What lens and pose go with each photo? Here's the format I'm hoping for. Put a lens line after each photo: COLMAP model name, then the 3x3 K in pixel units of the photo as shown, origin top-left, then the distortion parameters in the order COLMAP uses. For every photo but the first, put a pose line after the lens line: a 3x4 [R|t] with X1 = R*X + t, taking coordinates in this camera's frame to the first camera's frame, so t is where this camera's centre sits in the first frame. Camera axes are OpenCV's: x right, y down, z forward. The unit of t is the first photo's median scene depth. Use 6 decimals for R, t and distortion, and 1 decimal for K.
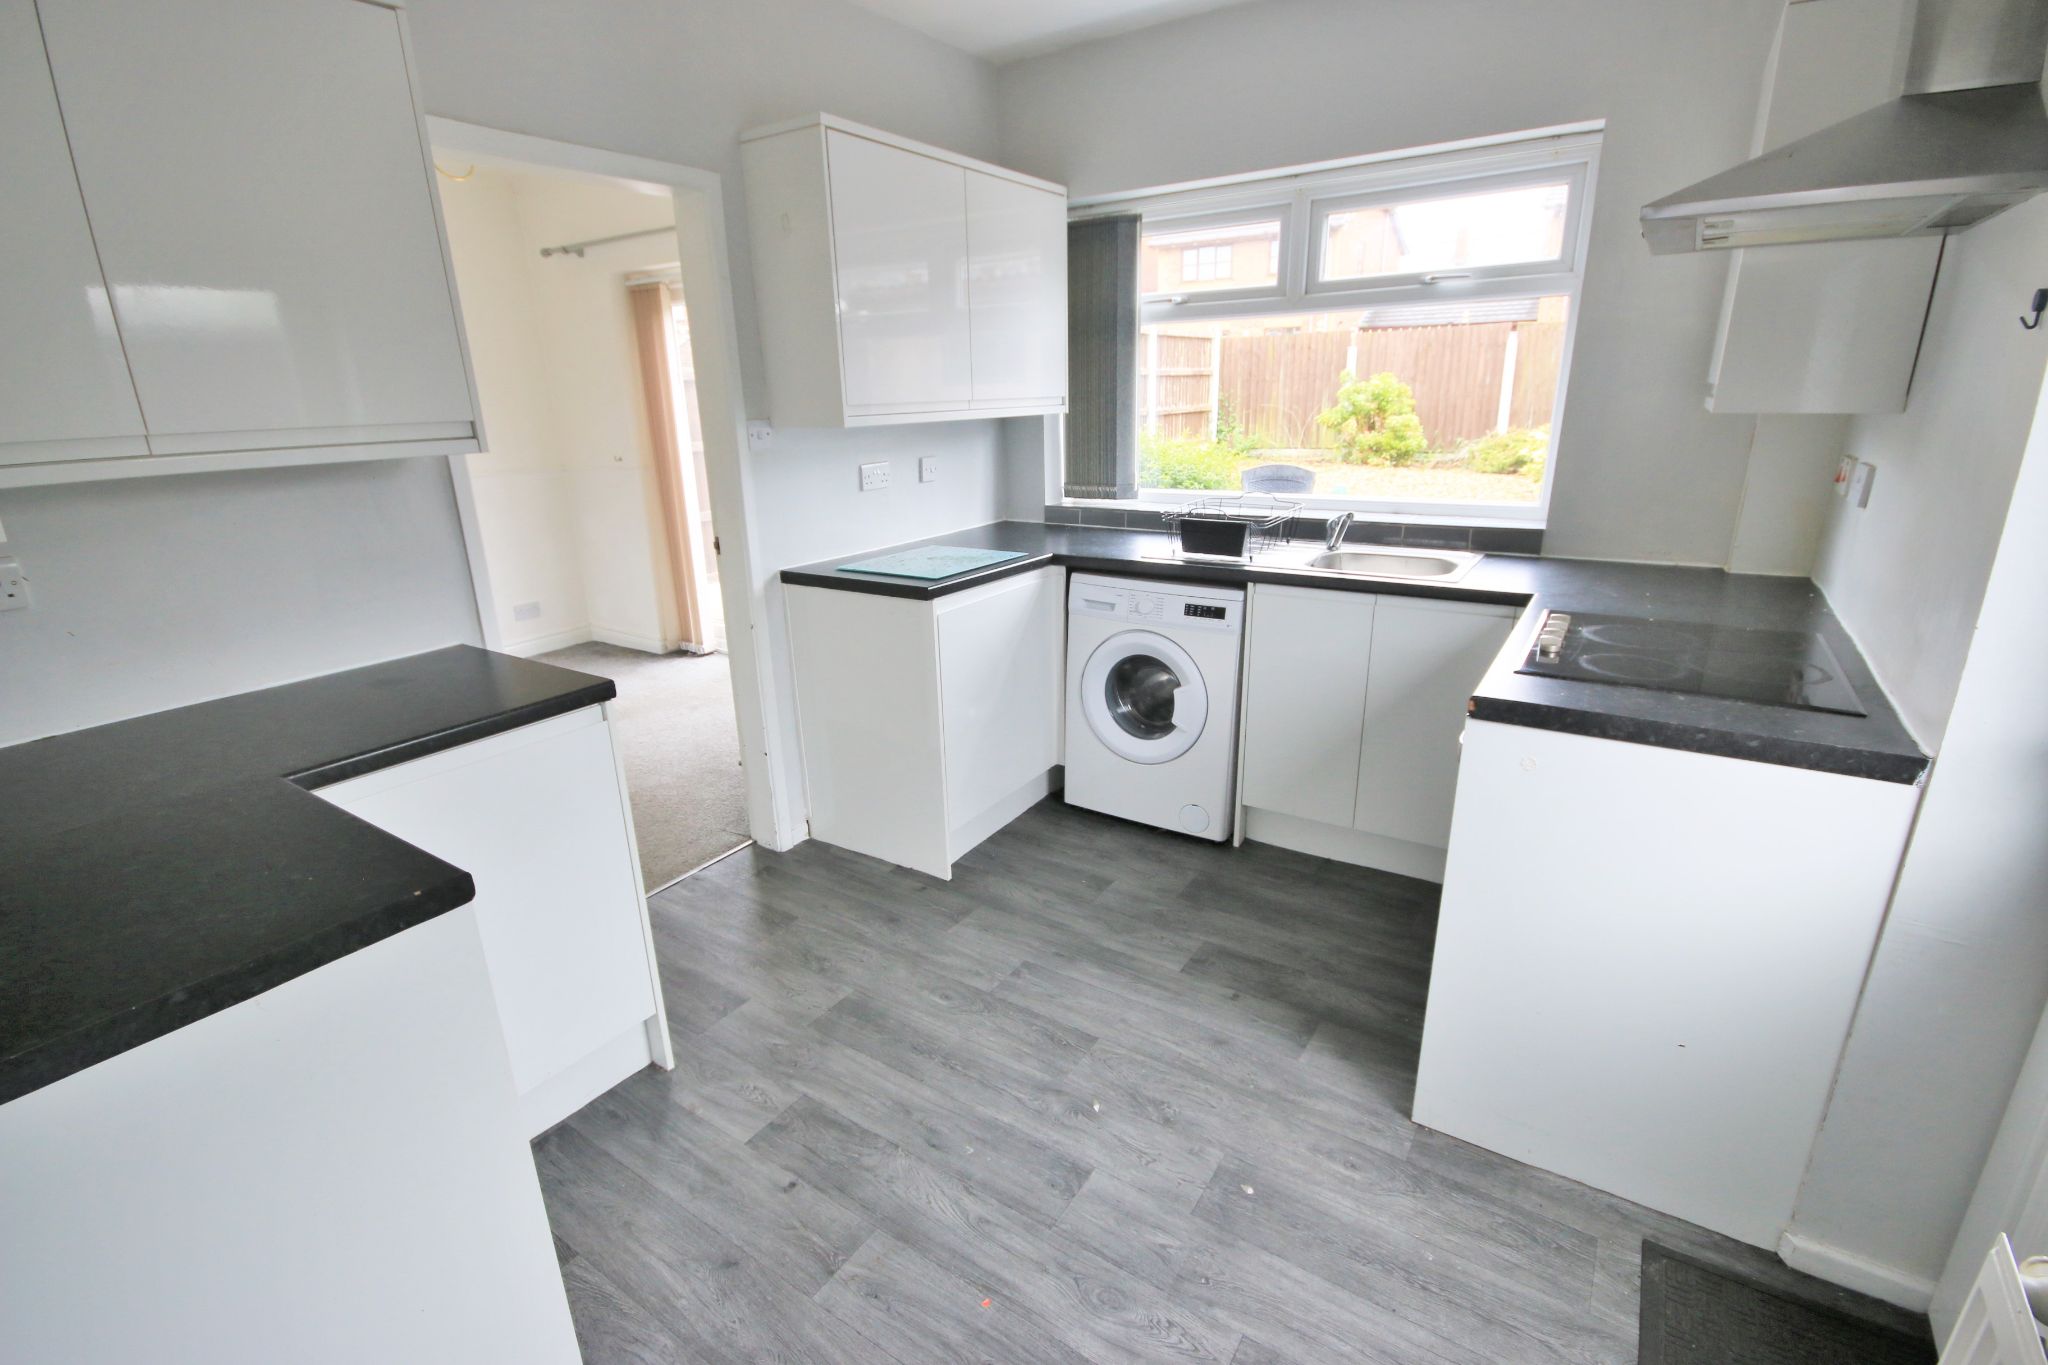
lens RADIAL K [[935.7, 0, 1010.5], [0, 935.7, 690.8], [0, 0, 1]] dist [-0.005360, 0.000280]
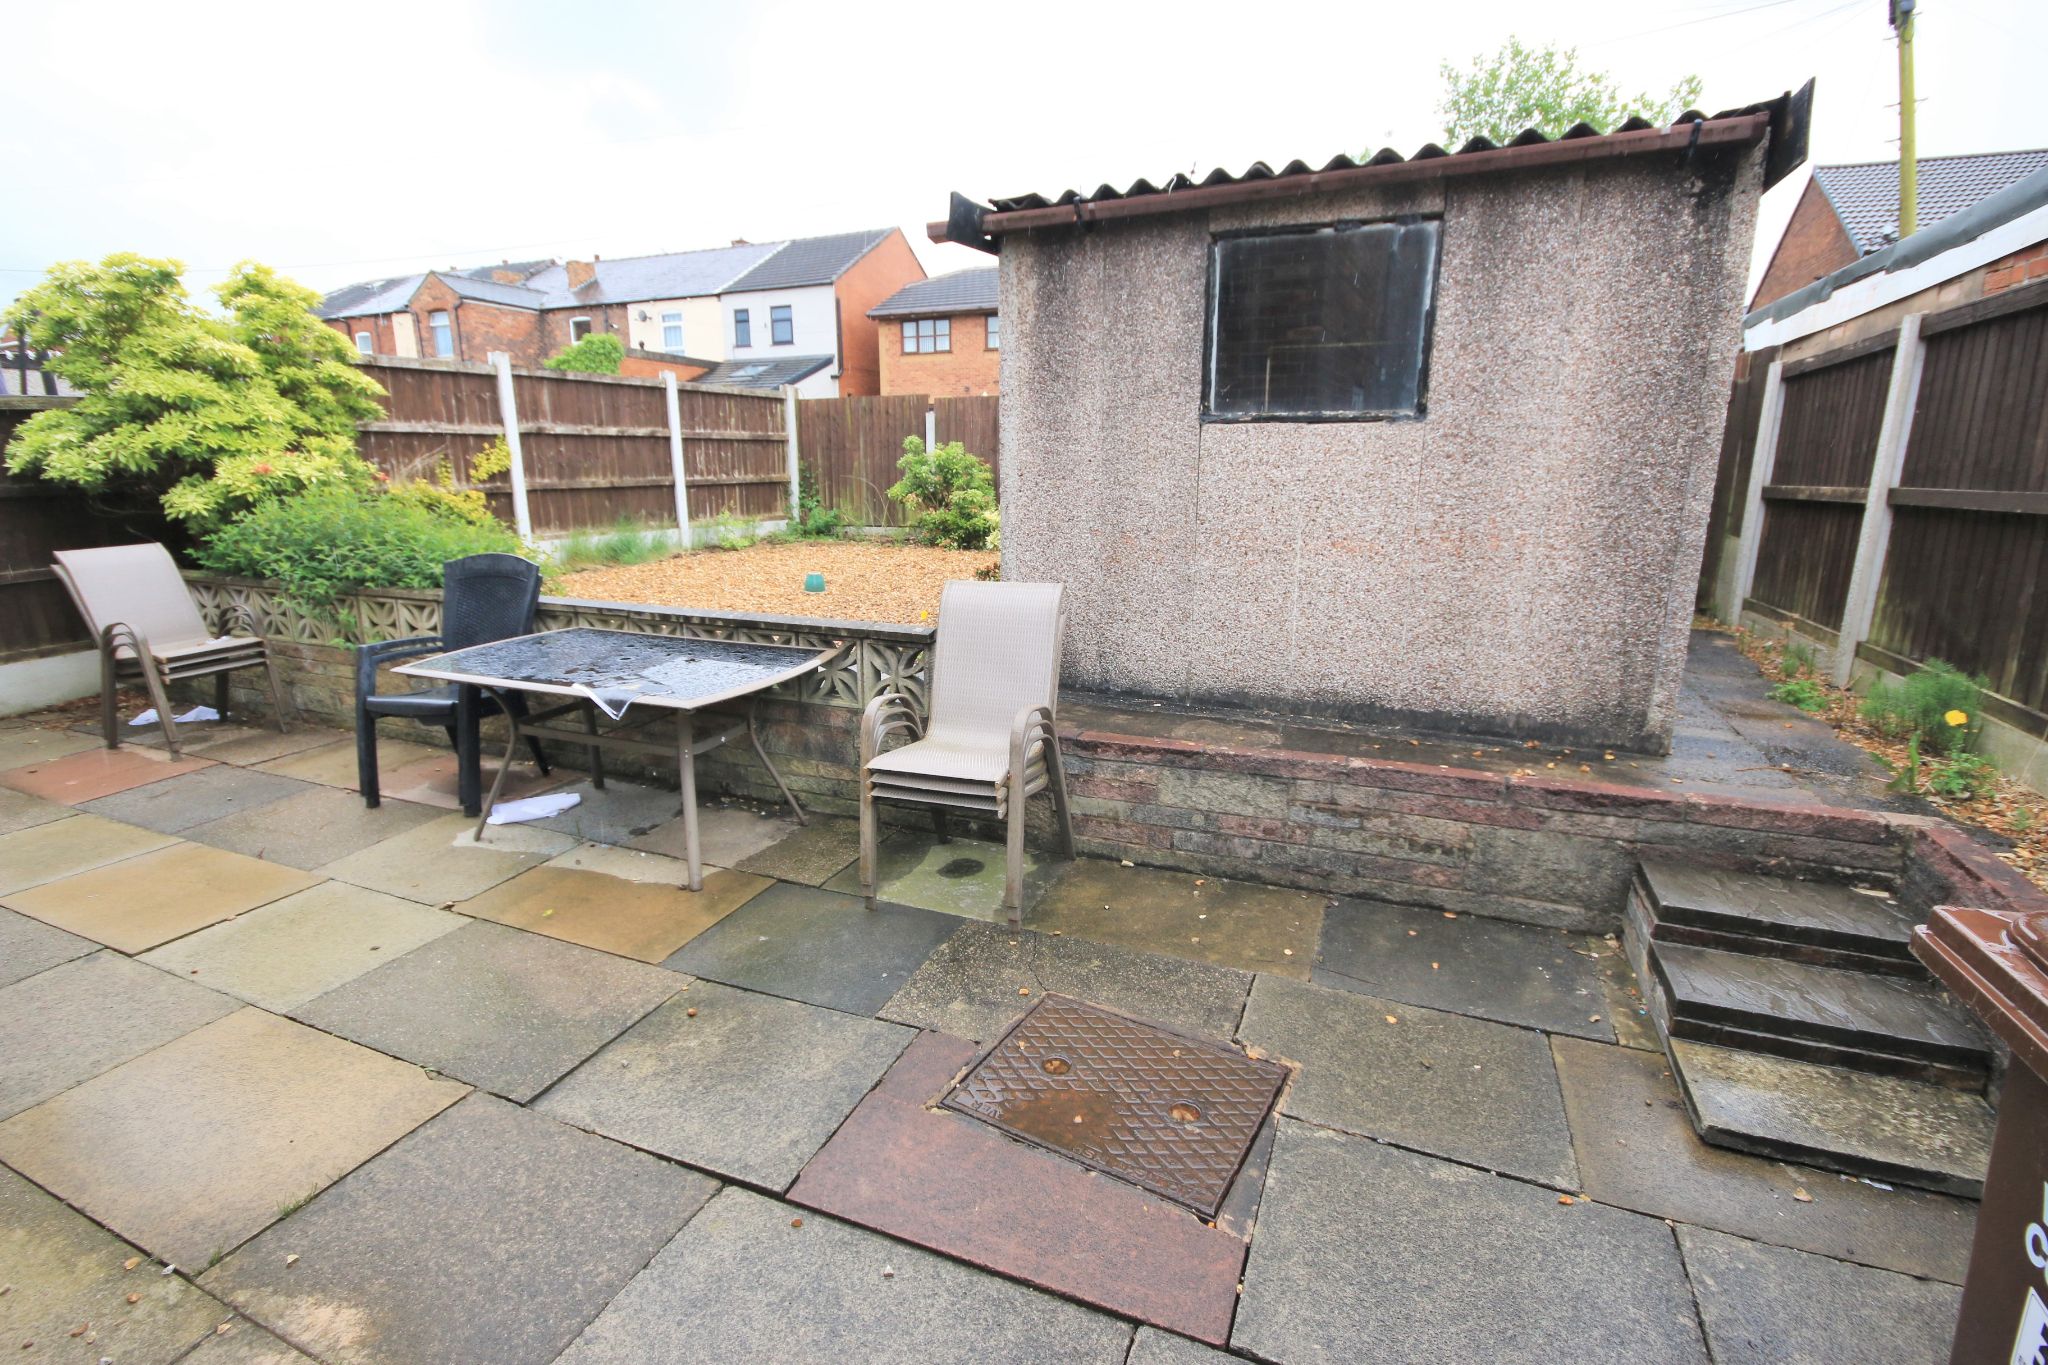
lens RADIAL K [[935.7, 0, 1014.8], [0, 935.7, 683.3], [0, 0, 1]] dist [-0.005360, 0.000280]
pose [[0.982742, -0.017381, 0.184164, 1.008399], [0.032526, 0.996301, -0.079541, -0.160202], [-0.182101, 0.084158, 0.979672, 0.544994]]
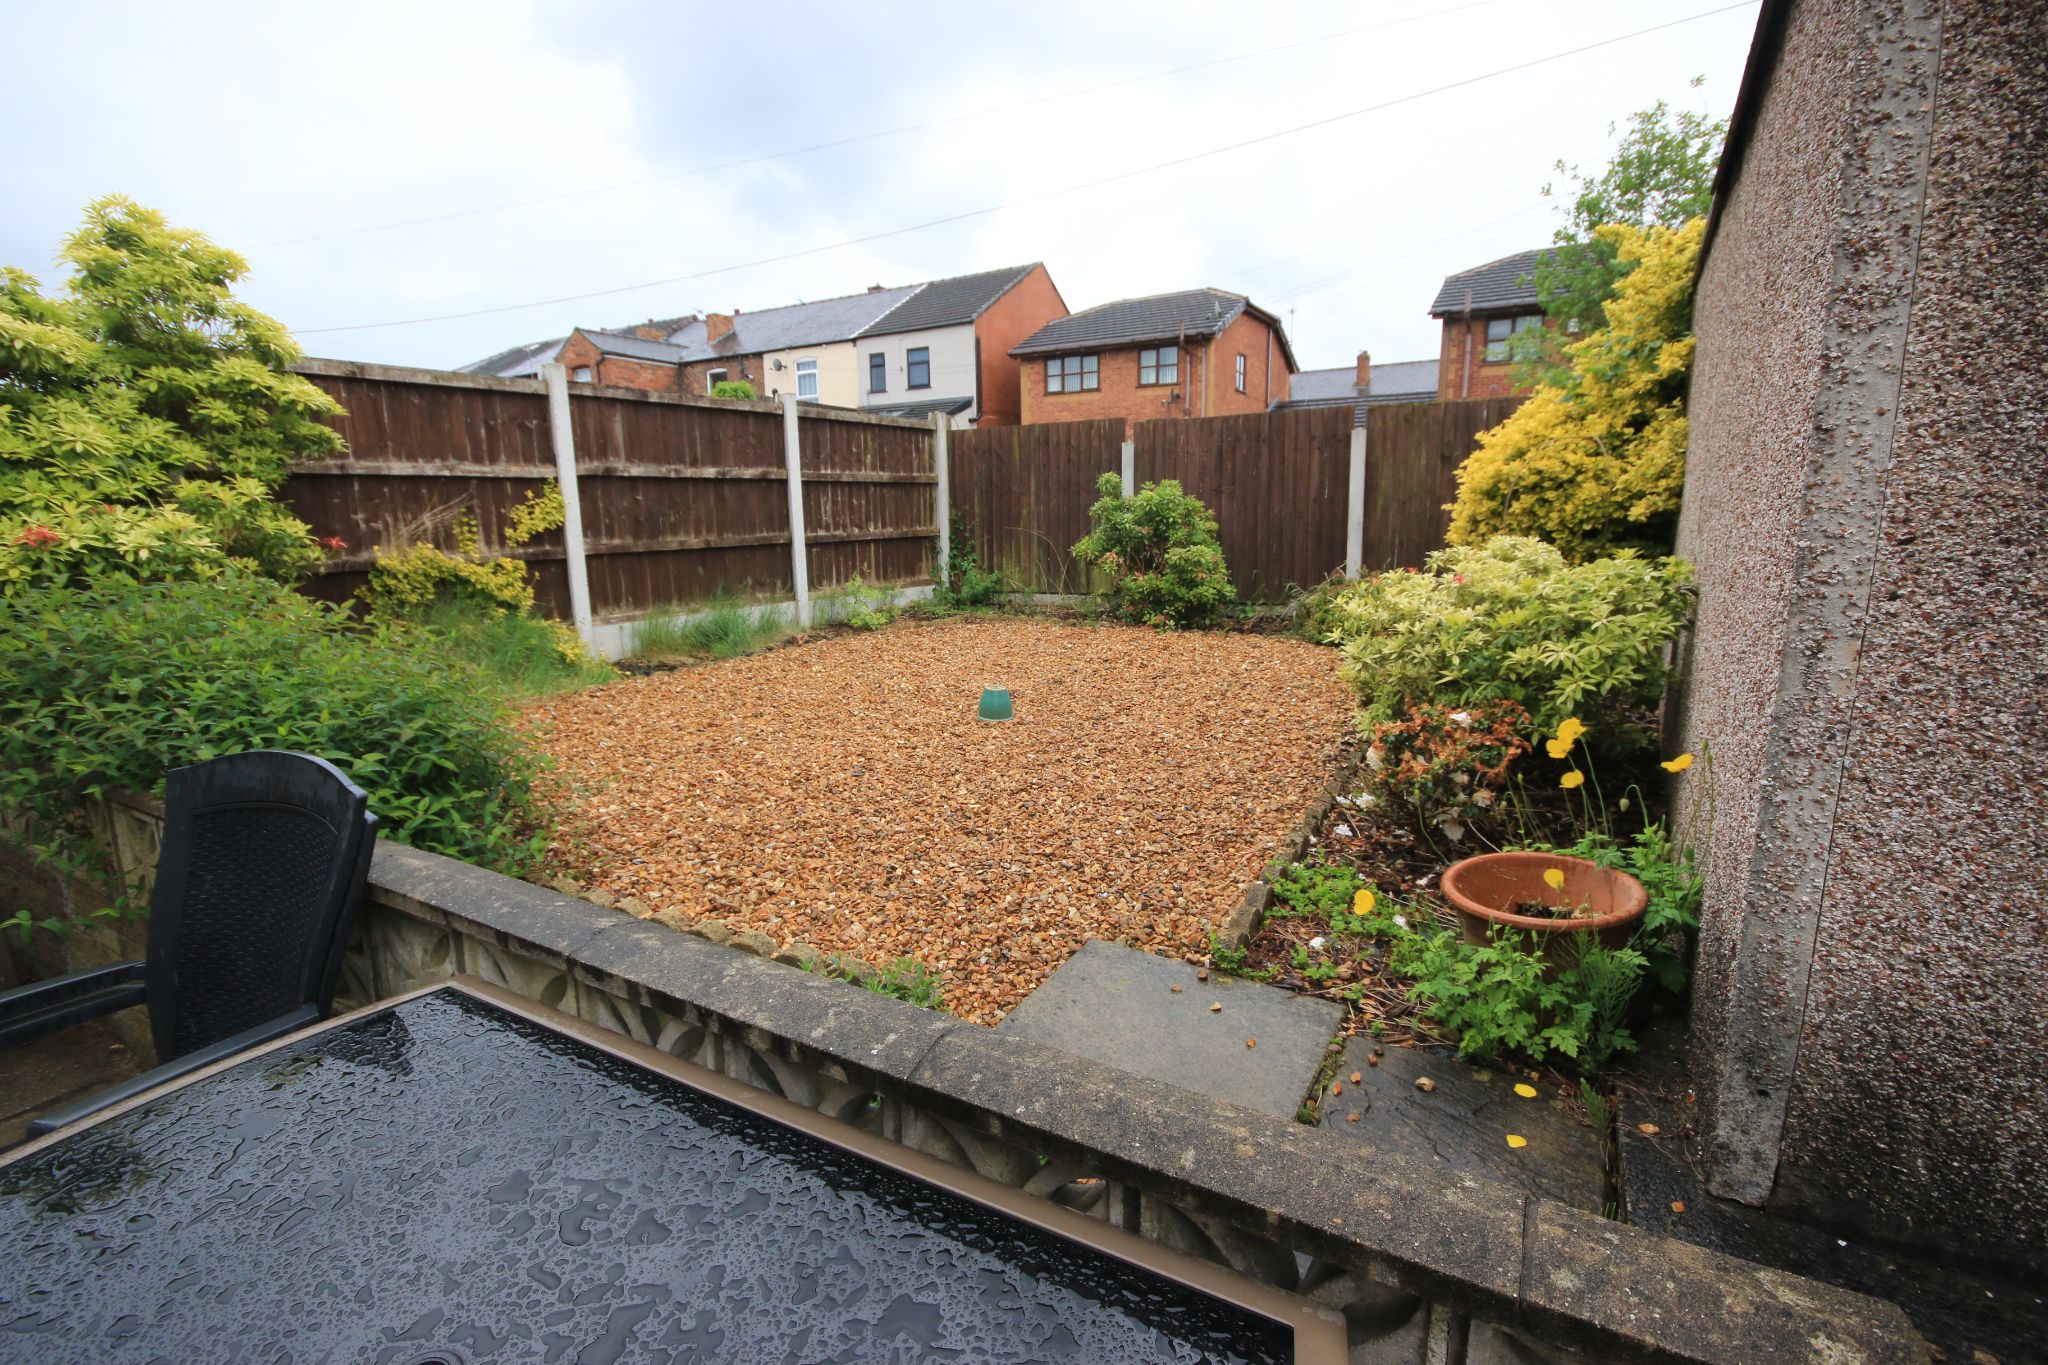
lens RADIAL K [[935.7, 0, 1013.2], [0, 935.7, 681.9], [0, 0, 1]] dist [-0.005360, 0.000280]
pose [[0.998462, -0.000332, 0.055433, 0.908488], [0.007648, 0.991244, -0.131822, -0.430736], [-0.054904, 0.132043, 0.989722, 1.395512]]
